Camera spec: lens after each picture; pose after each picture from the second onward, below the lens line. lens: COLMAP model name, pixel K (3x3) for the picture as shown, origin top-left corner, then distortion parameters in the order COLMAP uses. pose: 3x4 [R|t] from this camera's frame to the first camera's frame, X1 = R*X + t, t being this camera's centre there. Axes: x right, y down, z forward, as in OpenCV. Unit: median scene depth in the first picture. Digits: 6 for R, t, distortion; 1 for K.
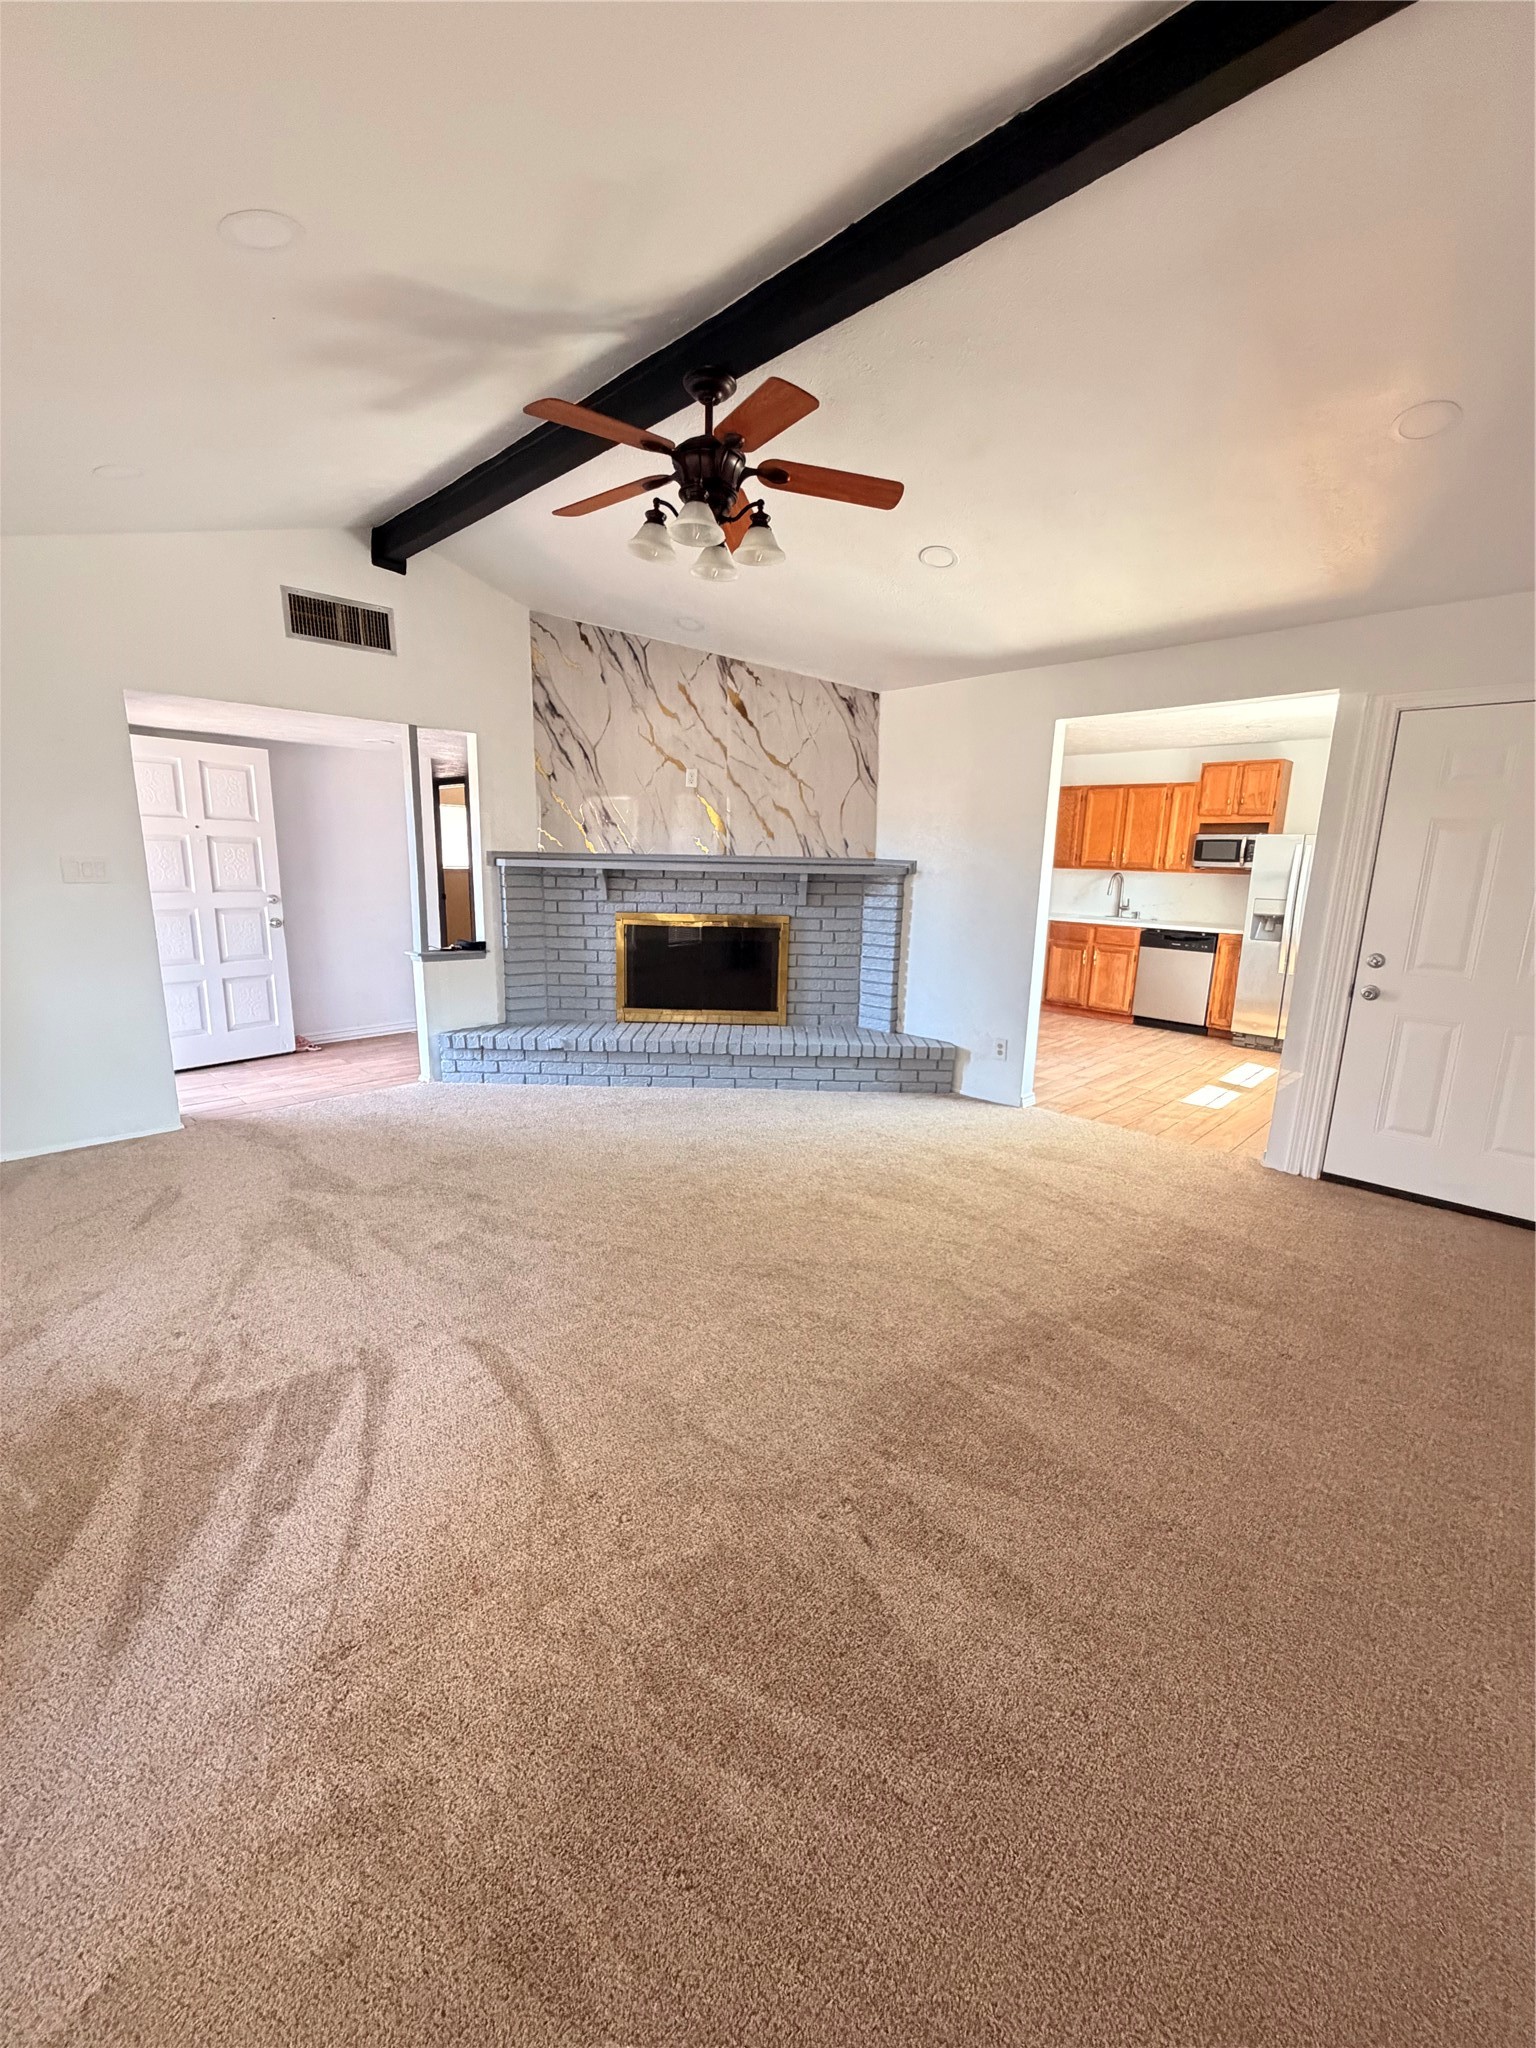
lens RADIAL K [[815.2, 0, 757.2], [0, 815.2, 1016.2], [0, 0, 1]] dist [0.002011, 0.000321]
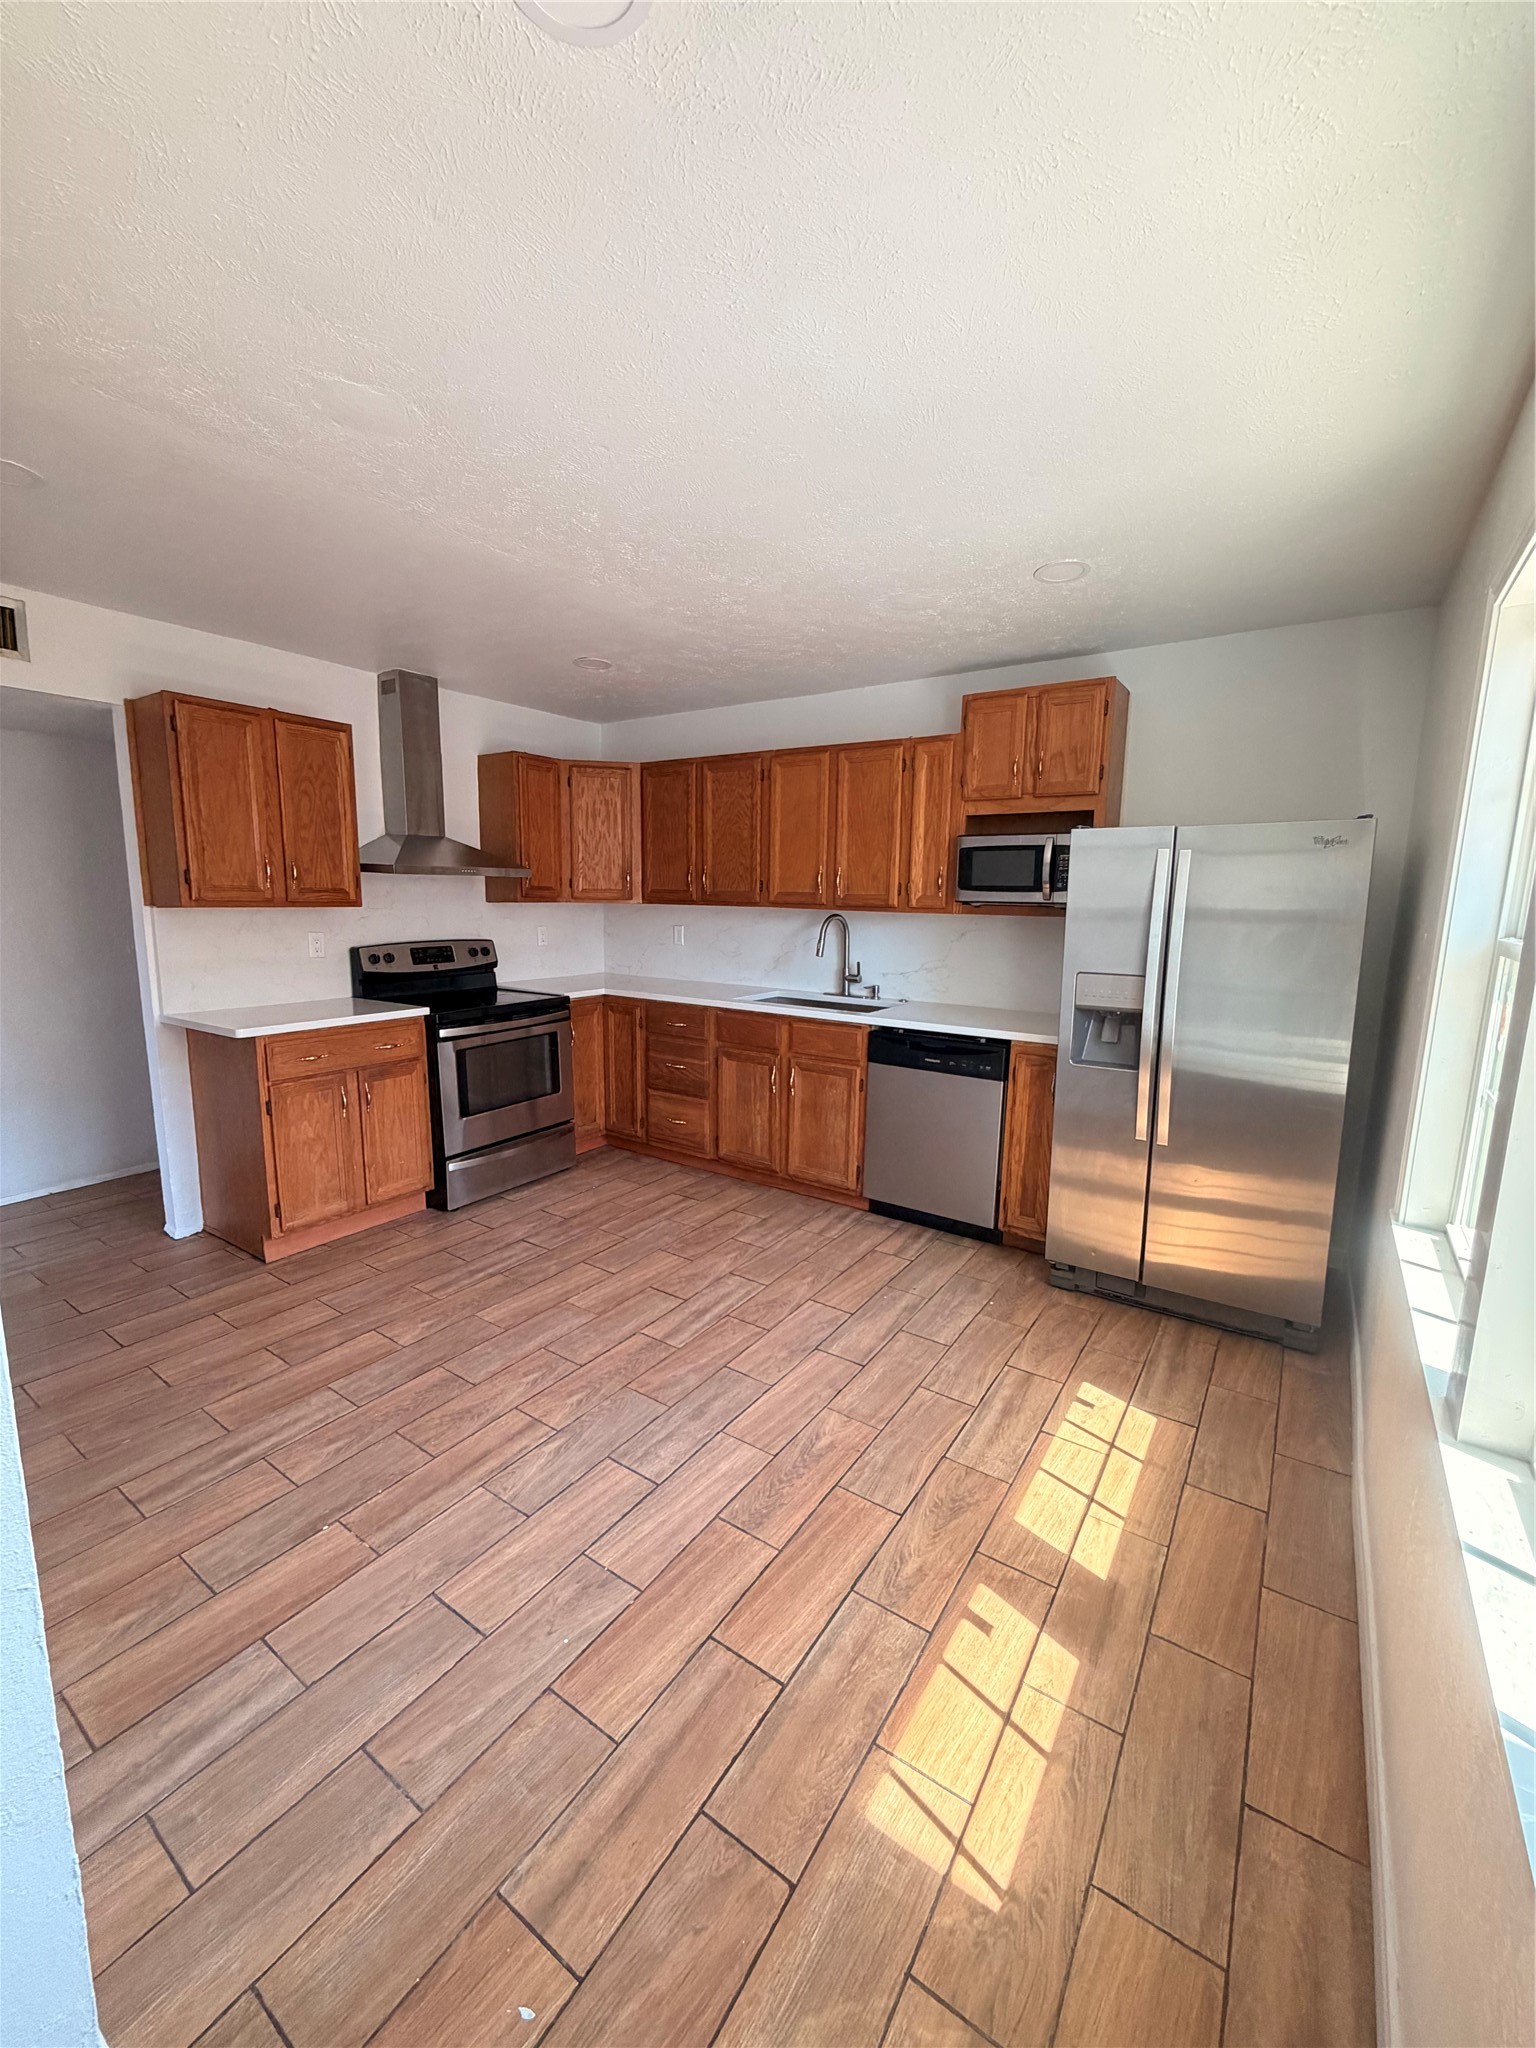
lens RADIAL K [[815.2, 0, 763.8], [0, 815.2, 1016.3], [0, 0, 1]] dist [0.002011, 0.000321]
pose [[0.982279, -0.031639, 0.184735, 0.330300], [0.040826, 0.998101, -0.046137, -0.097231], [-0.182924, 0.052861, 0.981705, 0.547629]]
